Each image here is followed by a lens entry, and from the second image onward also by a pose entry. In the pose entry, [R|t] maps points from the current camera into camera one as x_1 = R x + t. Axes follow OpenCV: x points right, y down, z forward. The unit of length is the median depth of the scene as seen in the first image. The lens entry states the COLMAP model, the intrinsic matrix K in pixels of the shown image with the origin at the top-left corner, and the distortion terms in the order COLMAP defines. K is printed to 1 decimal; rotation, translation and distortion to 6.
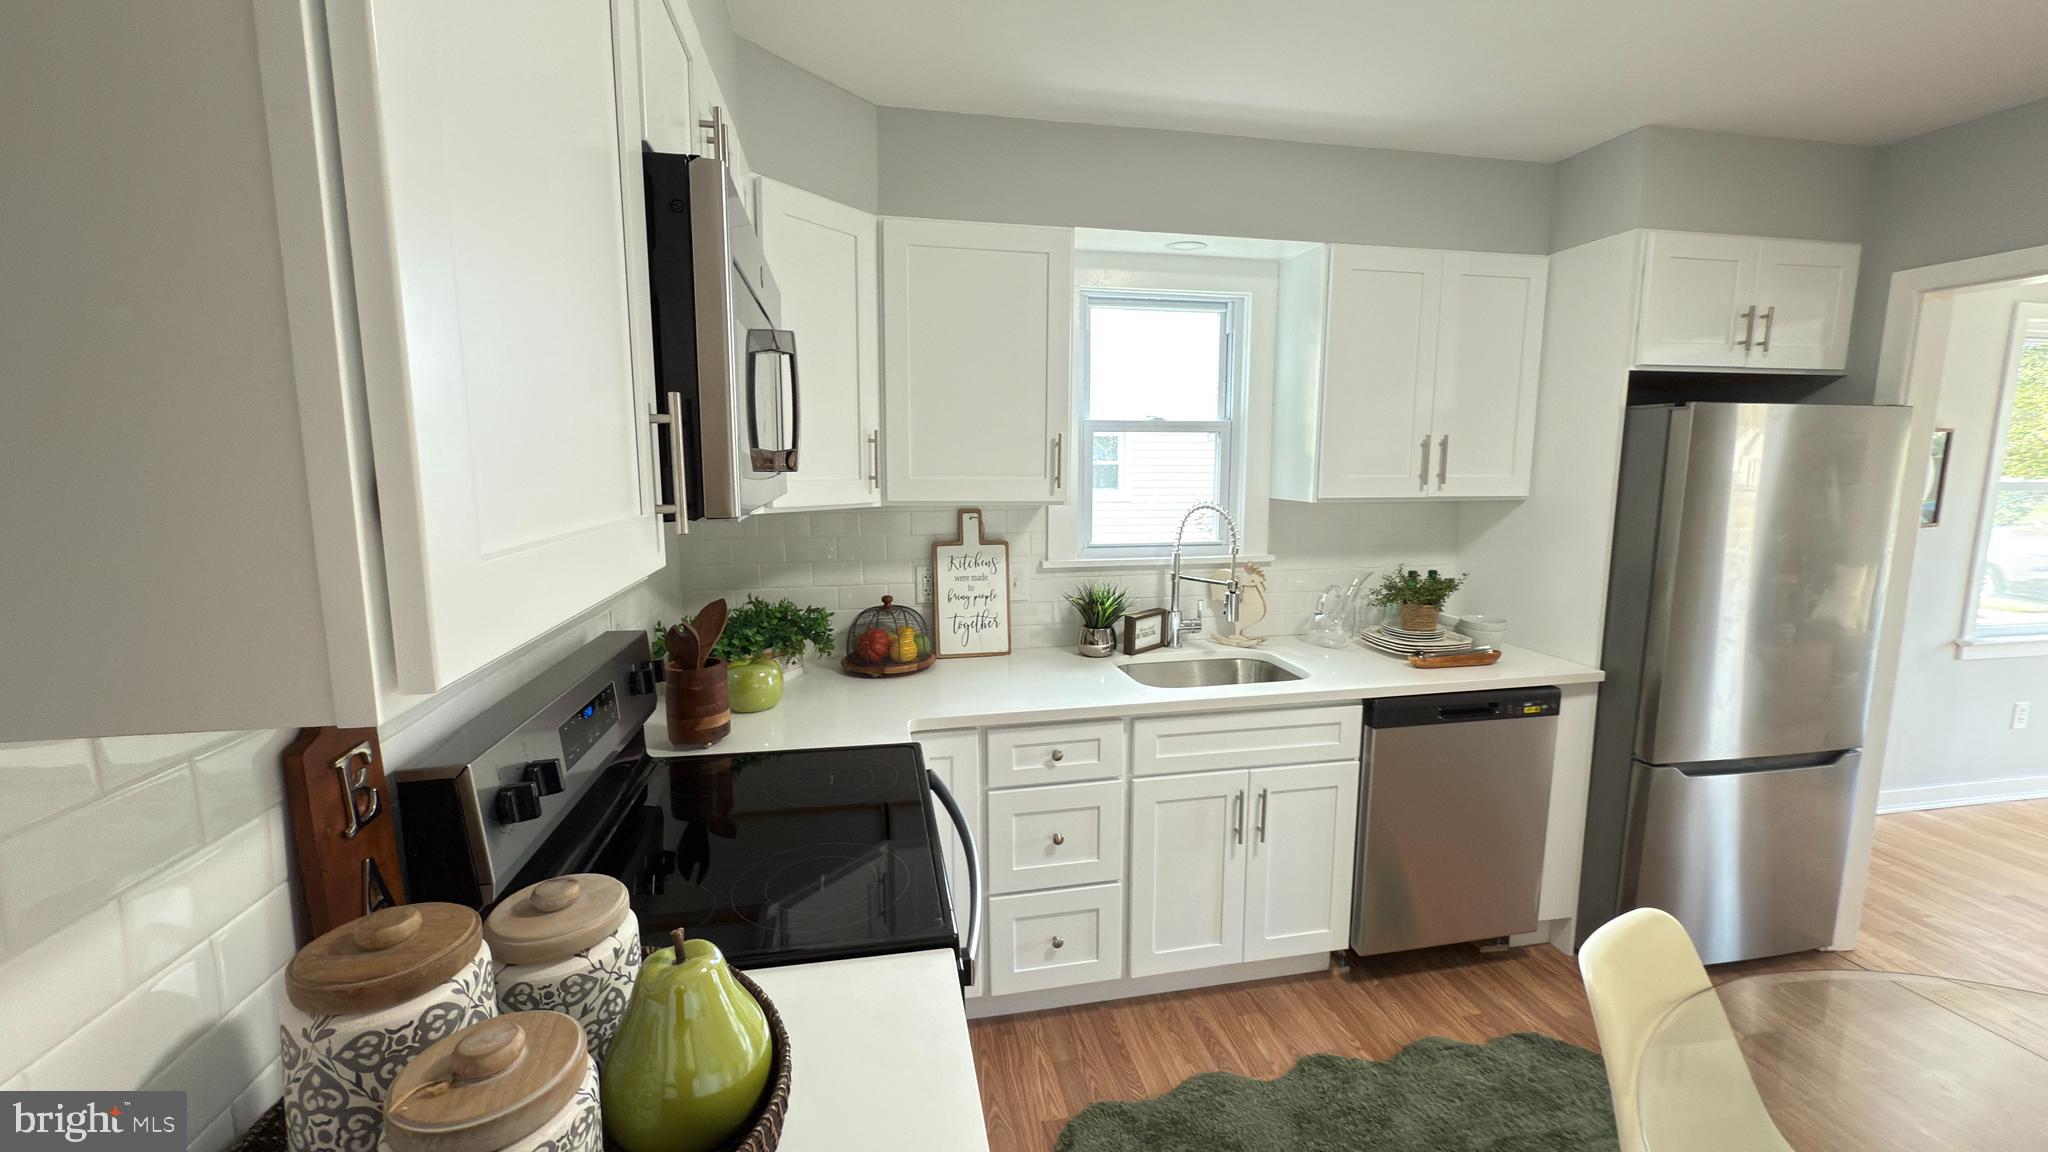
lens RADIAL K [[819.0, 0, 1014.5], [0, 819.0, 569.3], [0, 0, 1]] dist [0.001915, -0.000937]
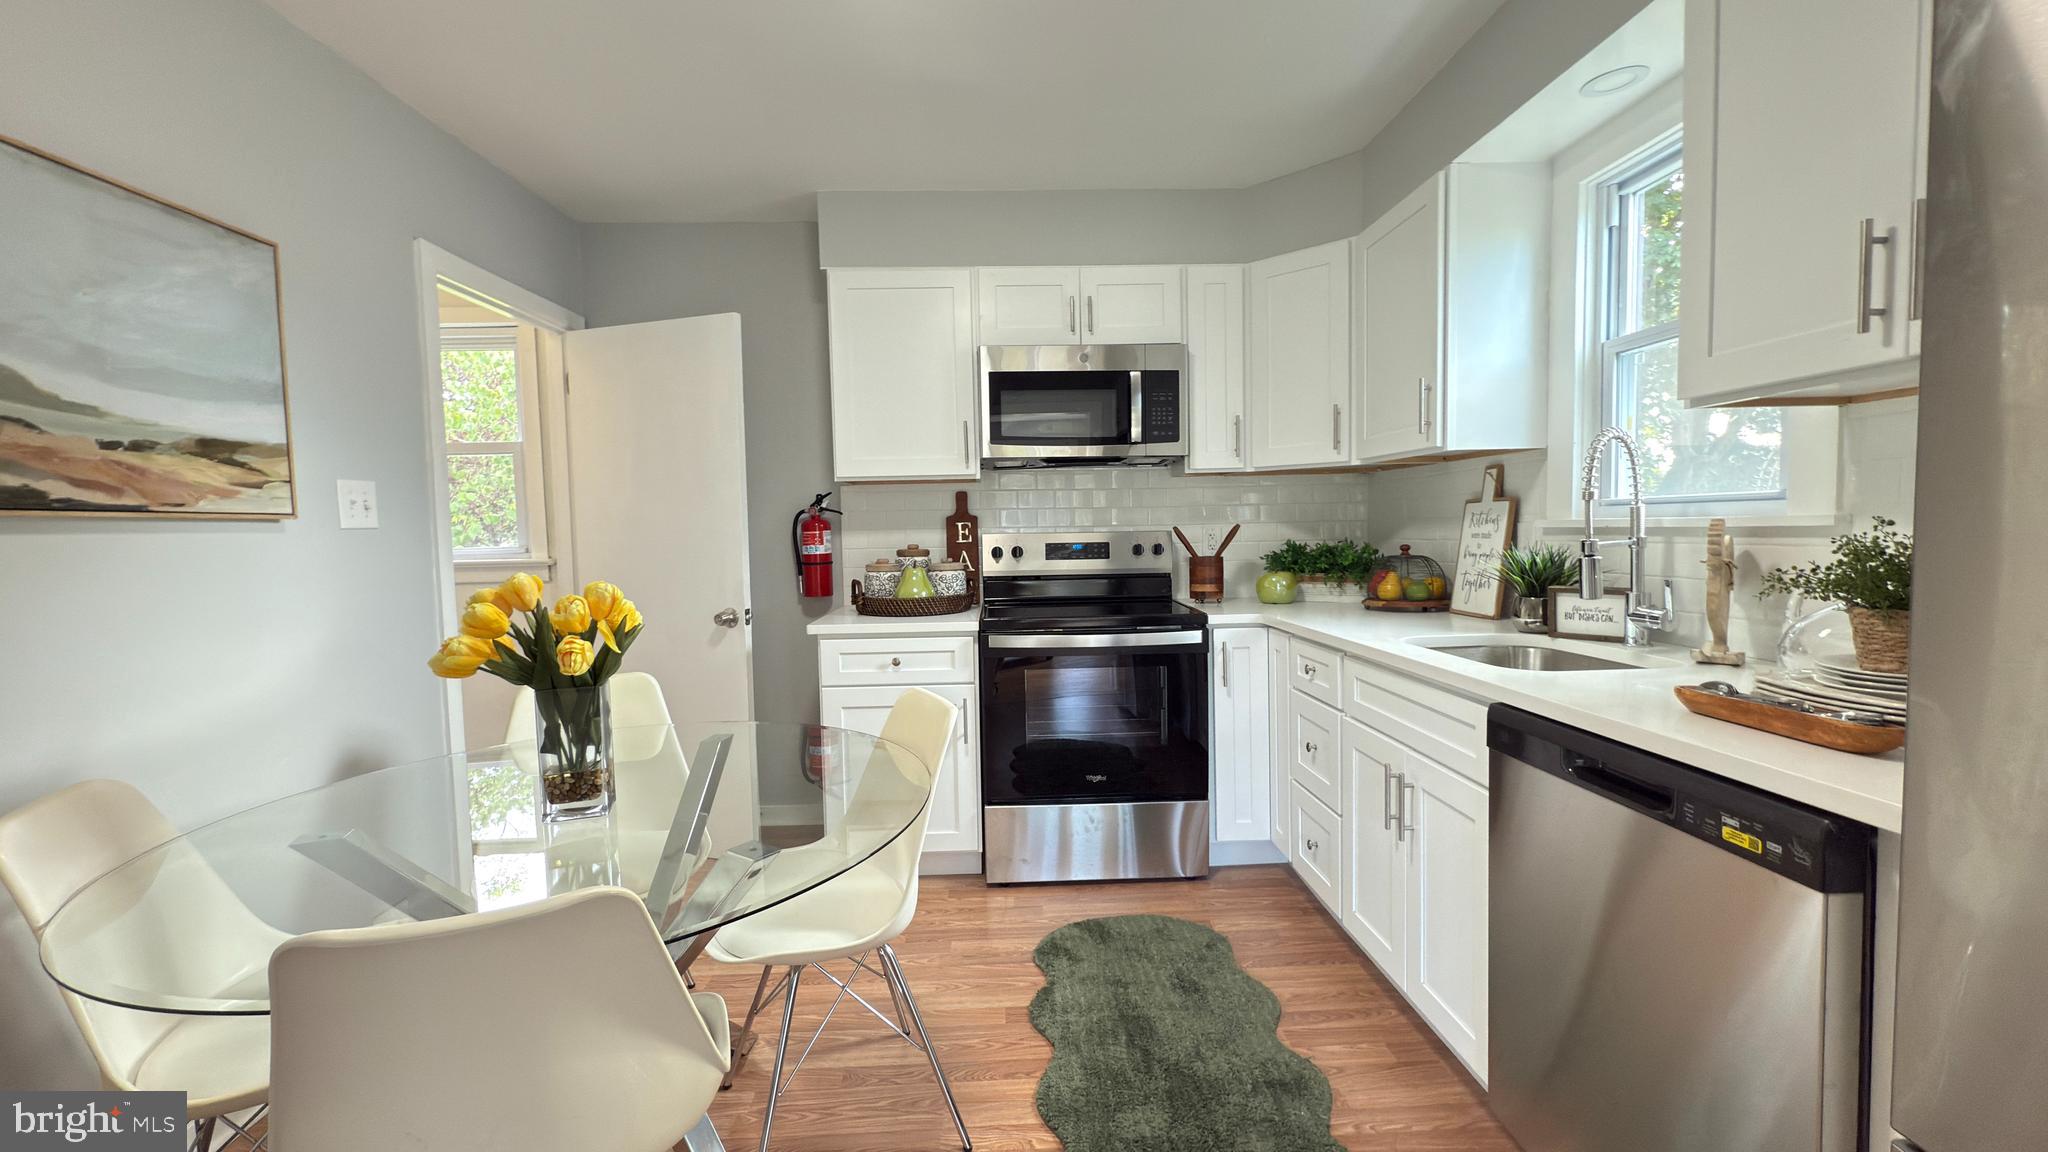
lens RADIAL K [[819.0, 0, 1032.3], [0, 819.0, 571.0], [0, 0, 1]] dist [0.001915, -0.000937]
pose [[-0.156966, 0.054672, -0.986090, 1.000006], [-0.113745, 0.990821, 0.073040, 0.042268], [0.981032, 0.123628, -0.149307, 0.632002]]
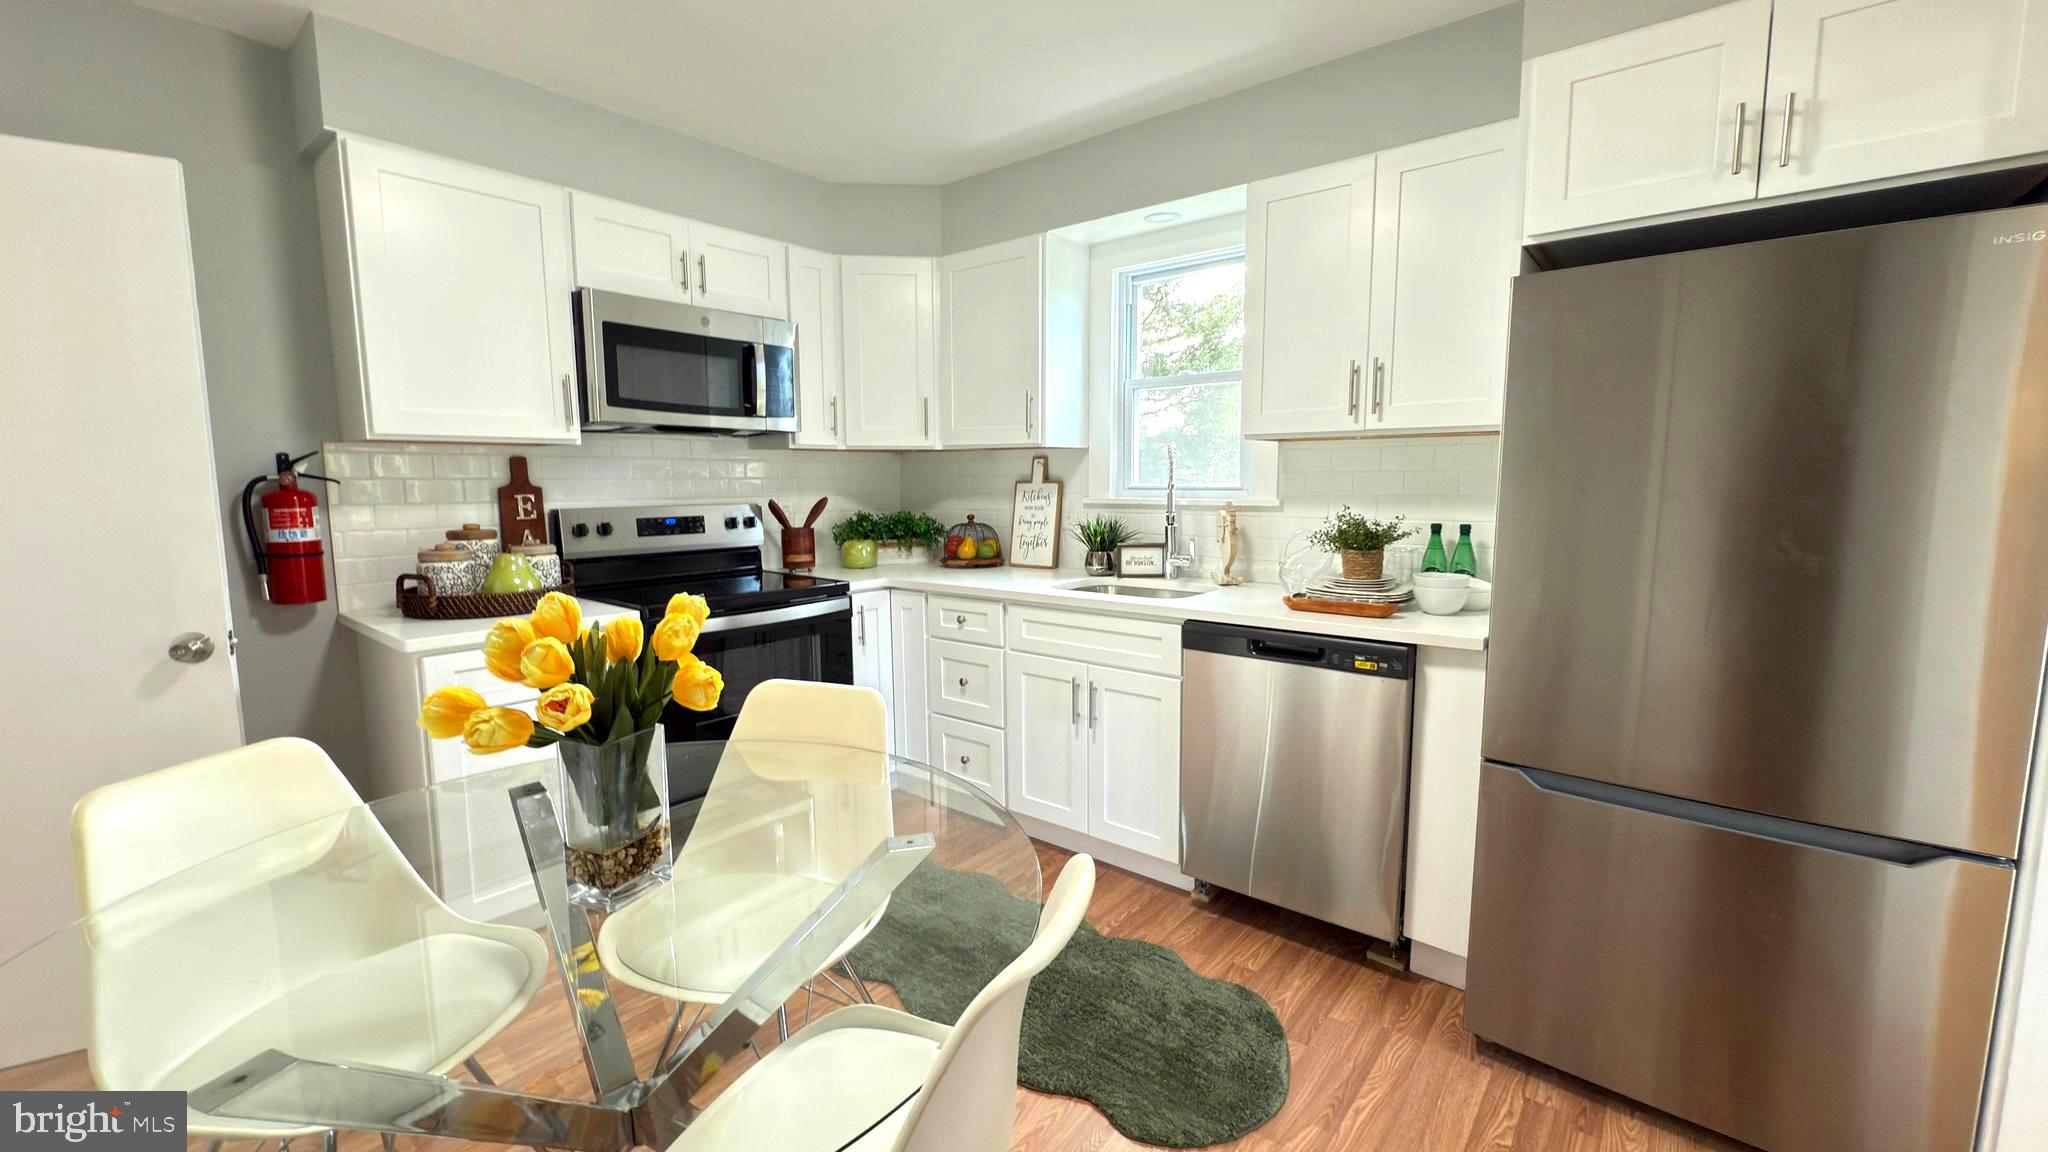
lens RADIAL K [[819.0, 0, 1027.9], [0, 819.0, 569.9], [0, 0, 1]] dist [0.001915, -0.000937]
pose [[0.635564, 0.083641, -0.767504, 0.969188], [-0.099203, 0.994721, 0.026254, 0.076782], [0.765648, 0.059453, 0.640506, 0.153779]]
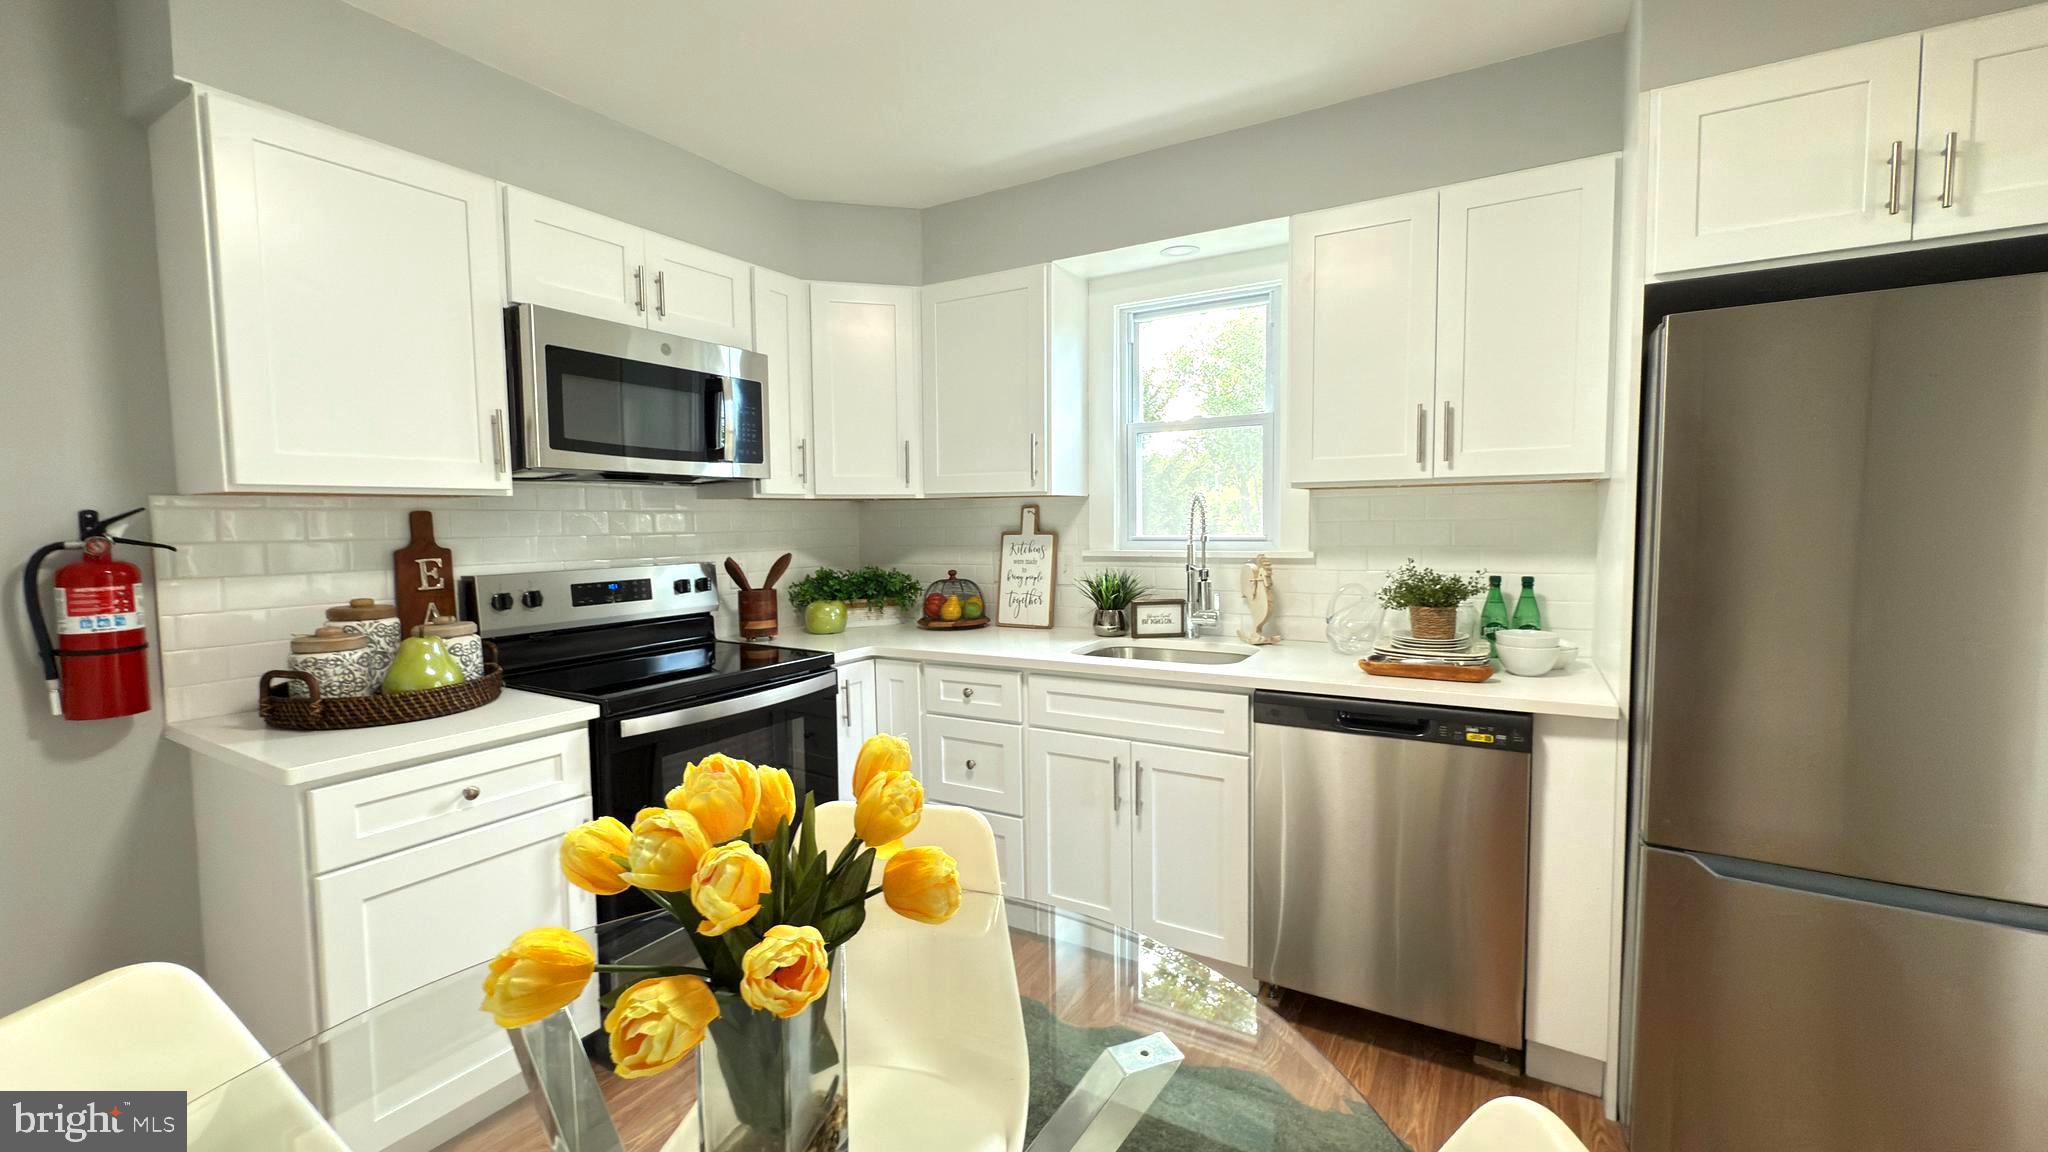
lens RADIAL K [[819.0, 0, 1027.4], [0, 819.0, 570.1], [0, 0, 1]] dist [0.001915, -0.000937]
pose [[0.744427, 0.032154, -0.666929, 0.755283], [-0.077184, 0.996288, -0.038120, 0.068763], [0.663227, 0.079854, 0.744146, 0.111372]]
